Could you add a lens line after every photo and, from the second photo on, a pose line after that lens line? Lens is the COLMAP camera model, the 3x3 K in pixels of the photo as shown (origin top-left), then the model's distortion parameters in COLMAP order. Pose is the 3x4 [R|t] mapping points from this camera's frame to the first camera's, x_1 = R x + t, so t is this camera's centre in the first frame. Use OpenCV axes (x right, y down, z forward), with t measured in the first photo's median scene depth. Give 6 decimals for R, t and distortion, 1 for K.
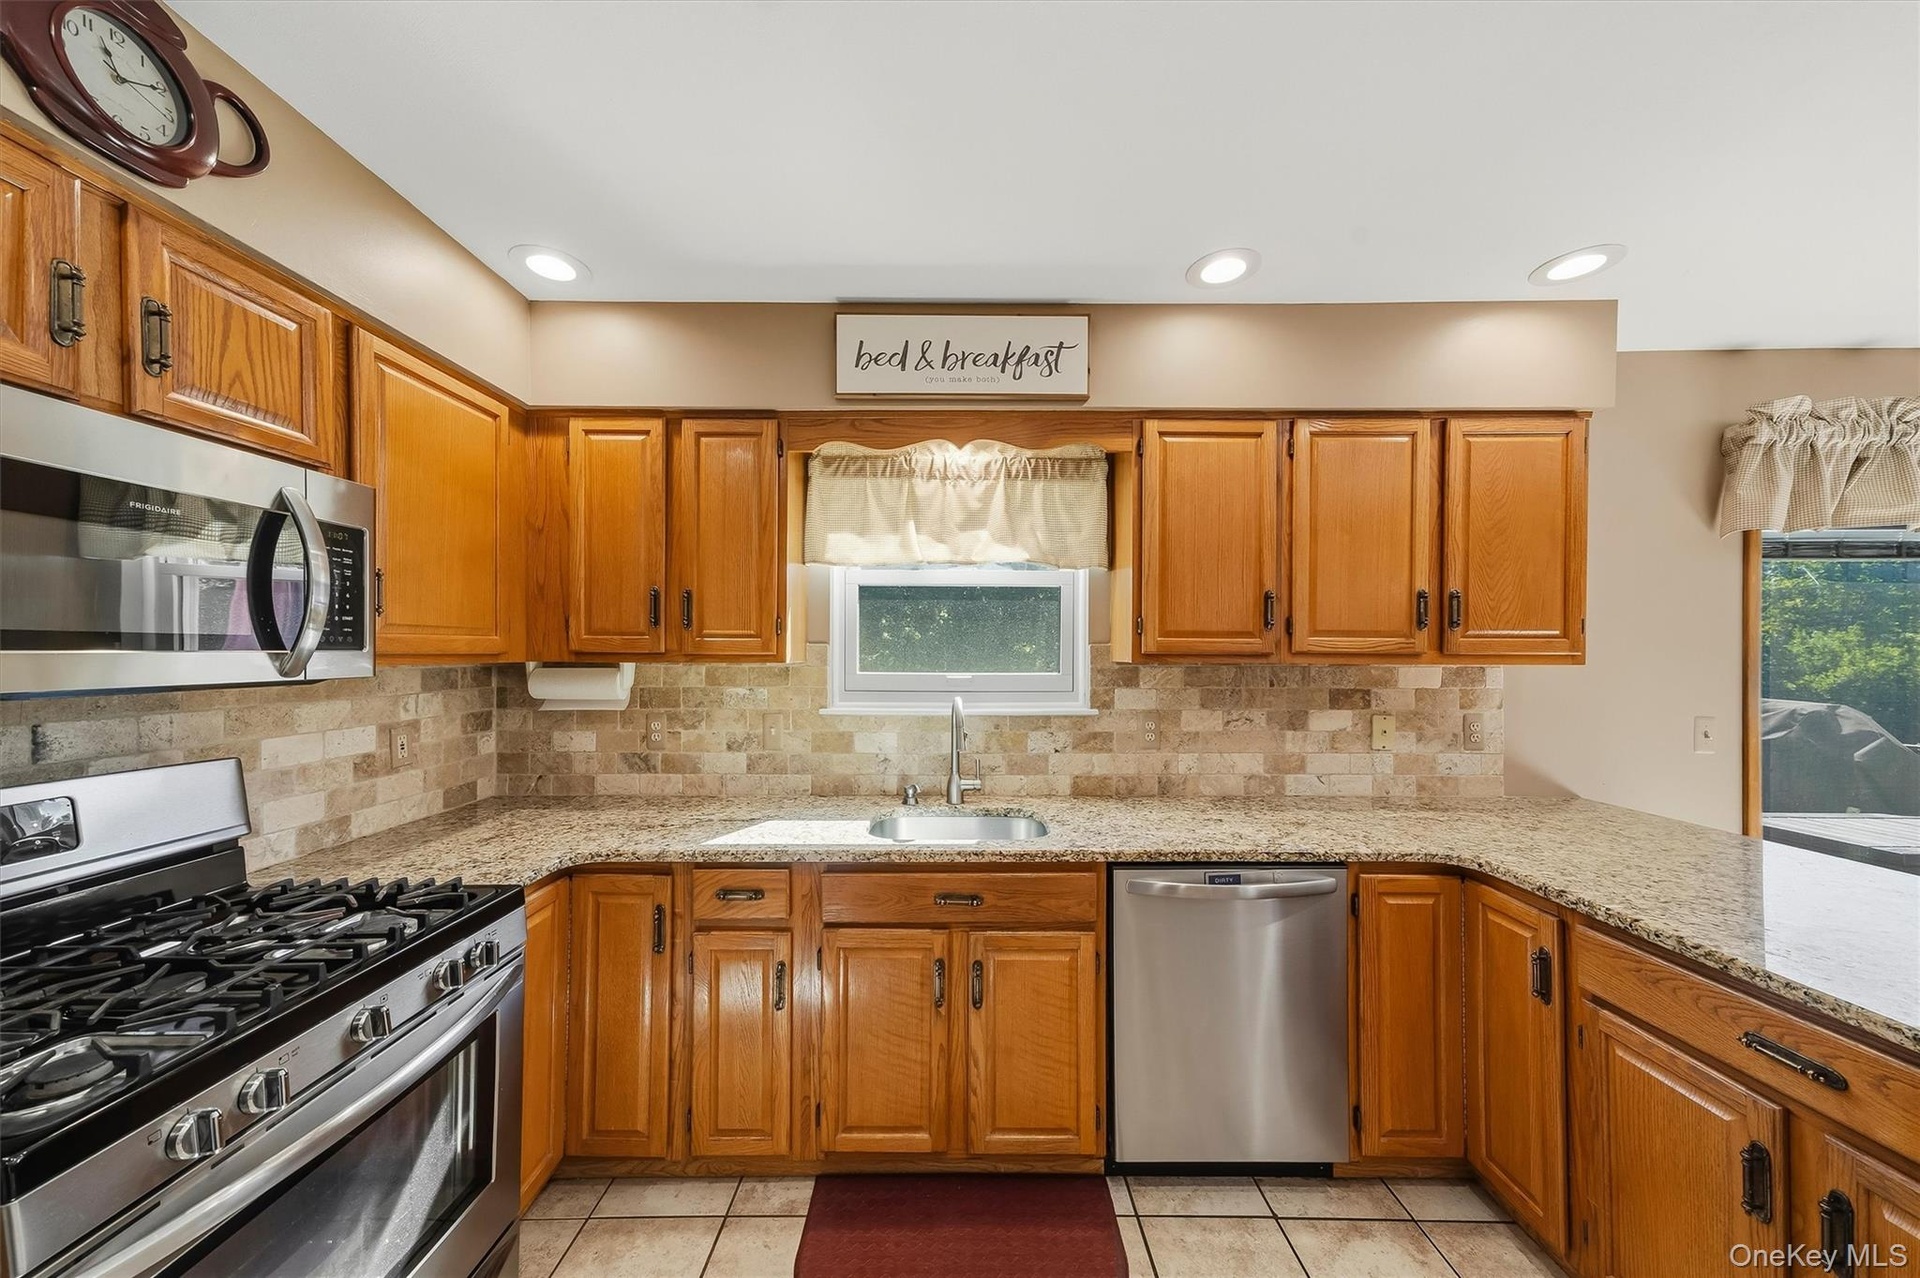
lens RADIAL K [[653.0, 0, 961.2], [0, 653.0, 649.7], [0, 0, 1]] dist [0.003967, 0.002020]
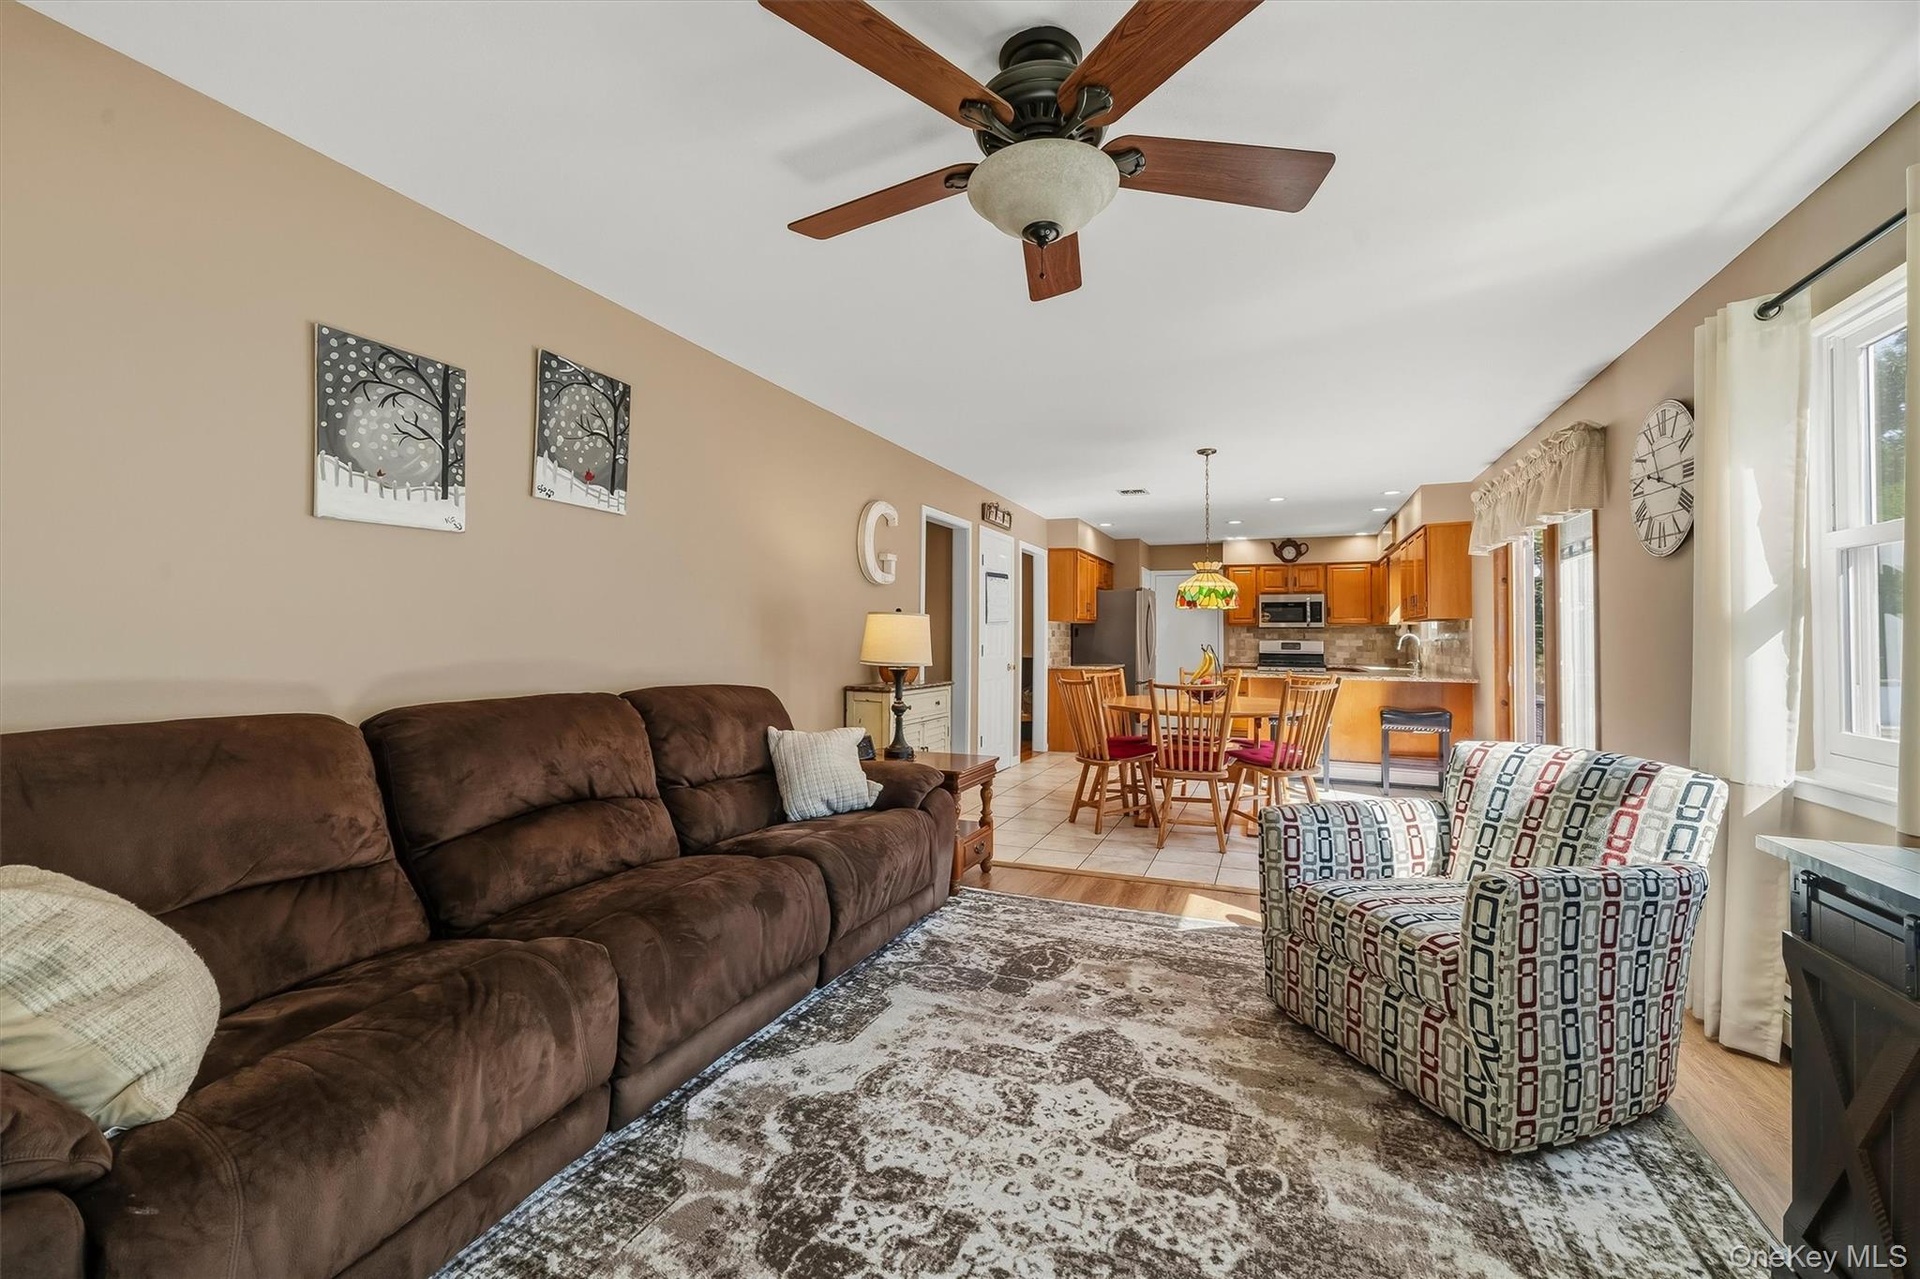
lens RADIAL K [[785.2, 0, 963.3], [0, 785.2, 619.4], [0, 0, 1]] dist [-0.000710, 0.004396]
pose [[-0.374631, -0.026735, -0.926789, 4.612856], [-0.006758, 0.999636, -0.026105, 0.121961], [0.927149, -0.003517, -0.374675, 0.450012]]
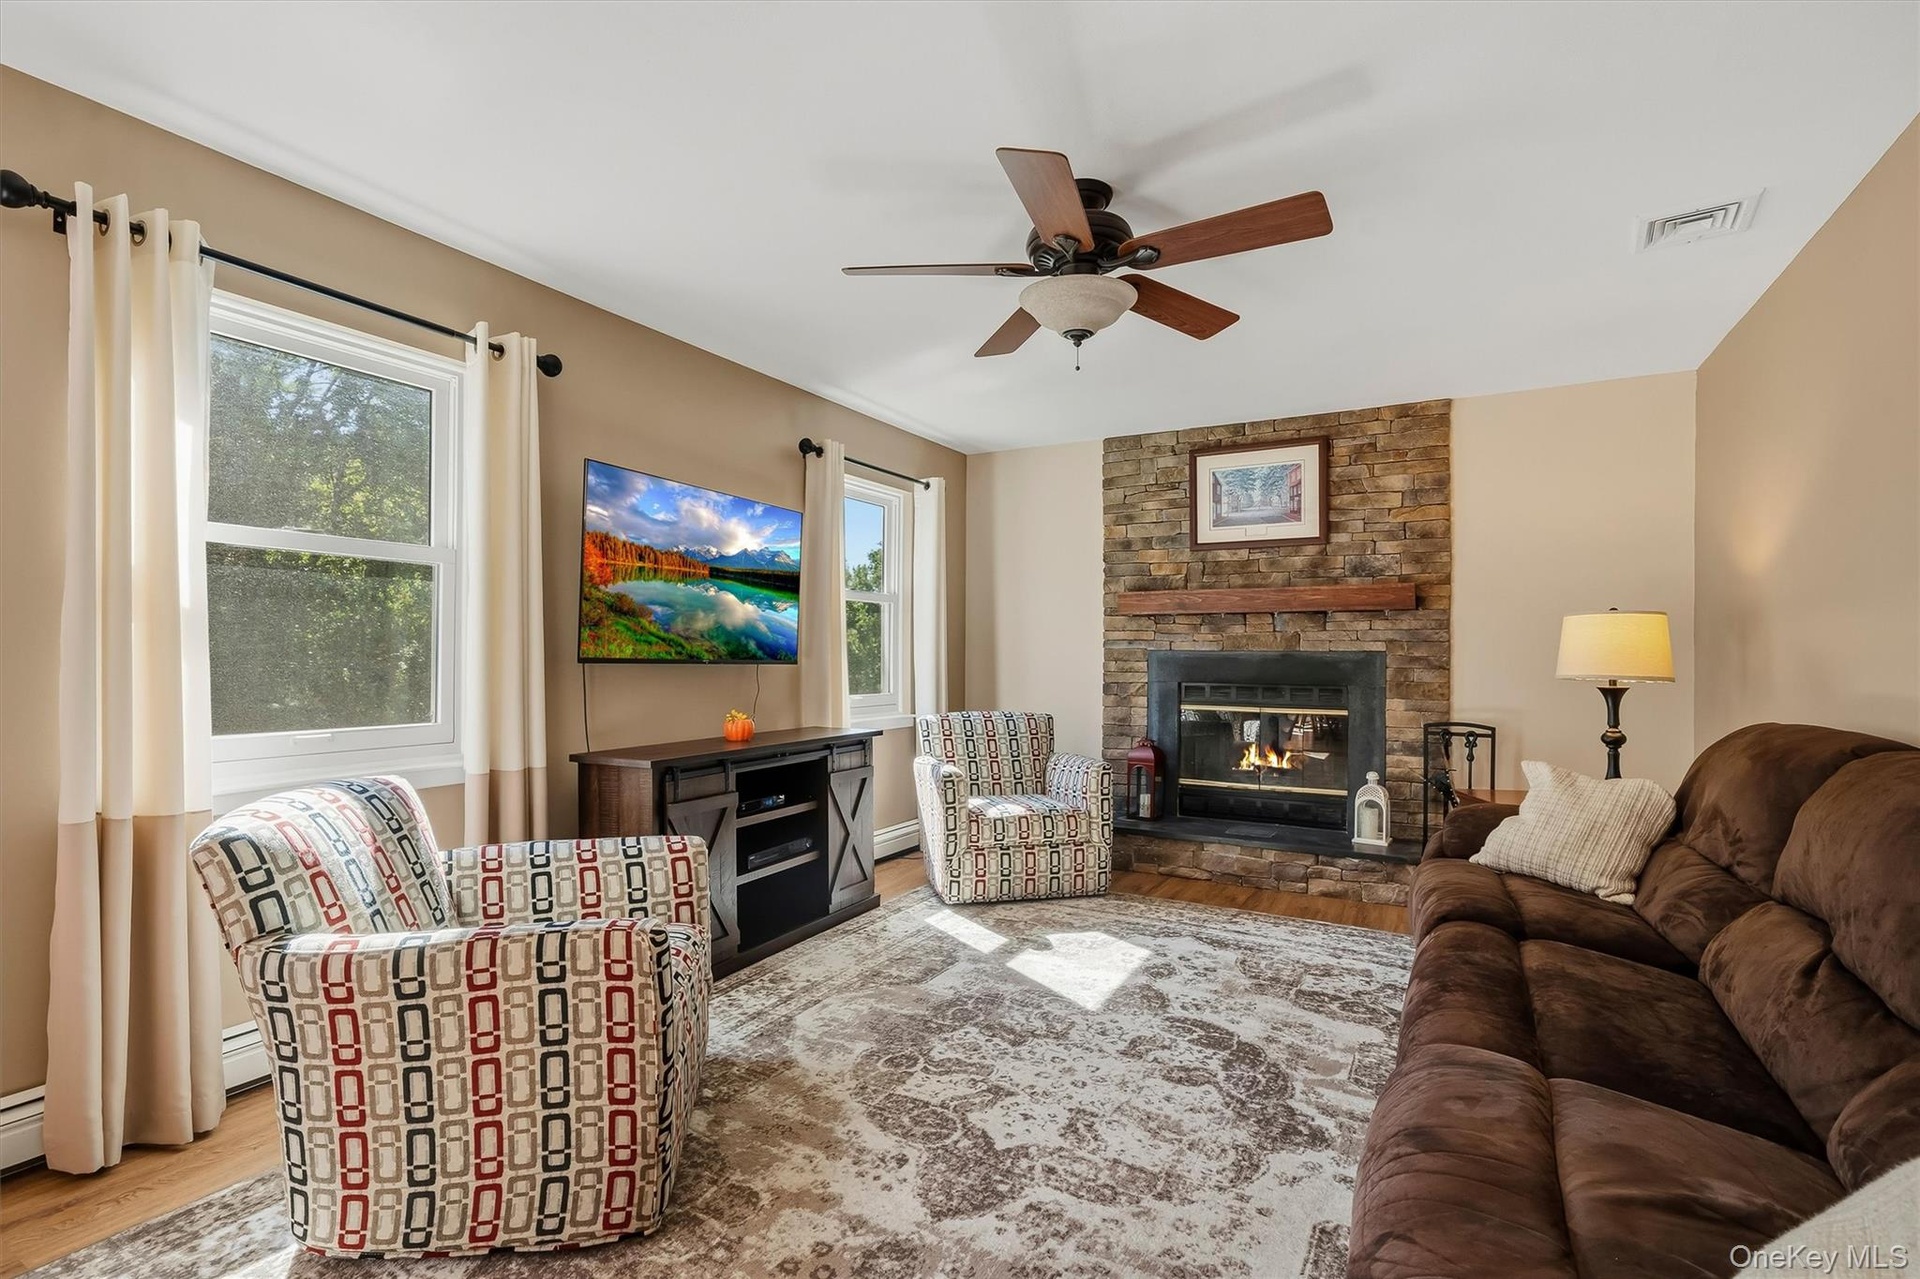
lens RADIAL K [[867.7, 0, 966.2], [0, 867.7, 646.4], [0, 0, 1]] dist [-0.022007, 0.005380]
pose [[0.481056, 0.007285, 0.876660, 2.655203], [-0.008354, 0.999958, -0.003726, 0.122606], [-0.876650, -0.005531, 0.481097, -0.239151]]
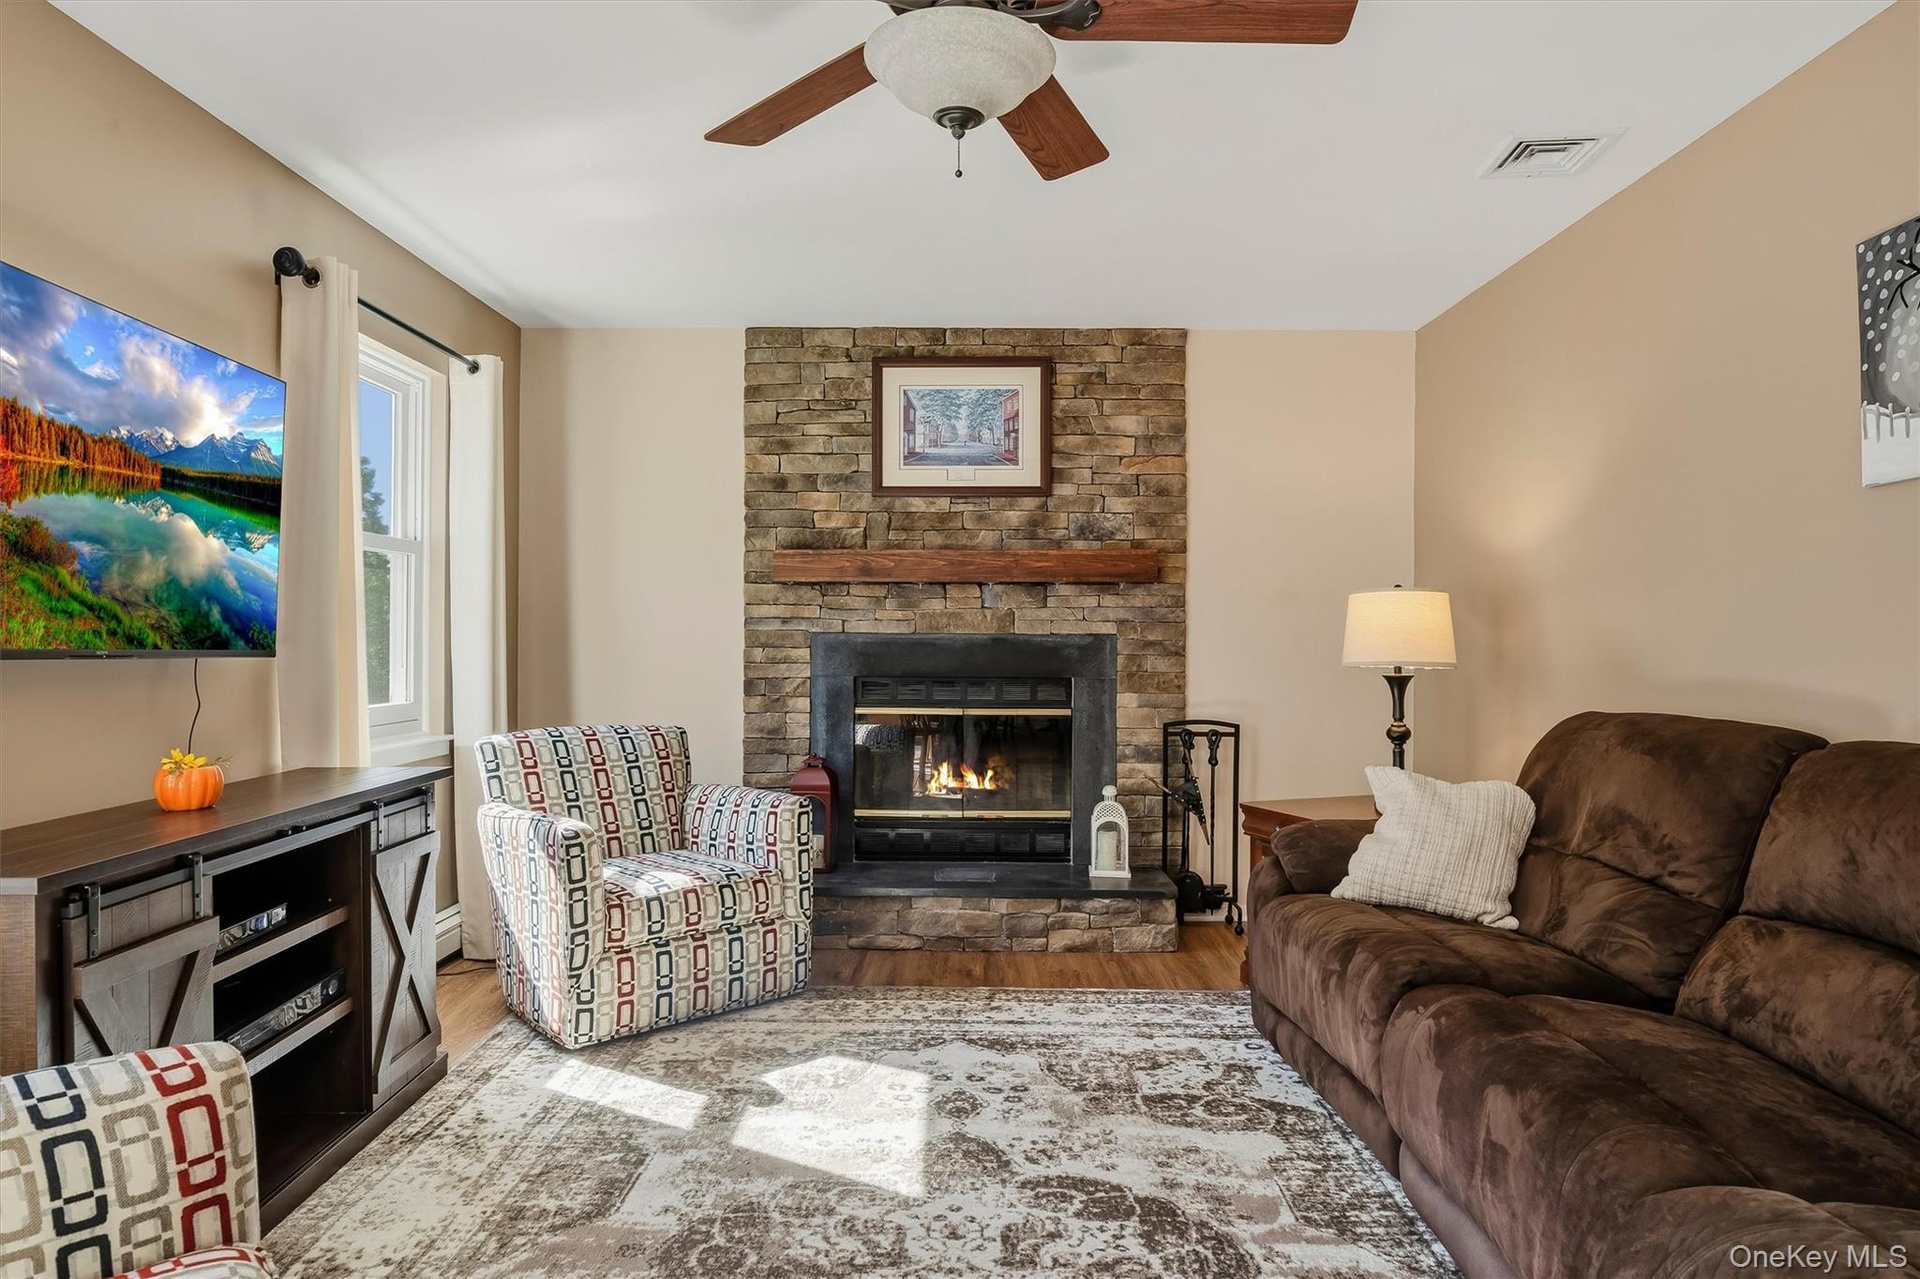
lens RADIAL K [[1100.8, 0, 957.1], [0, 1100.8, 627.8], [0, 0, 1]] dist [-0.024274, 0.005363]
pose [[0.004316, 0.009531, 0.999945, 2.852724], [-0.008725, 0.999917, -0.009493, 0.129685], [-0.999953, -0.008683, 0.004399, 0.205451]]
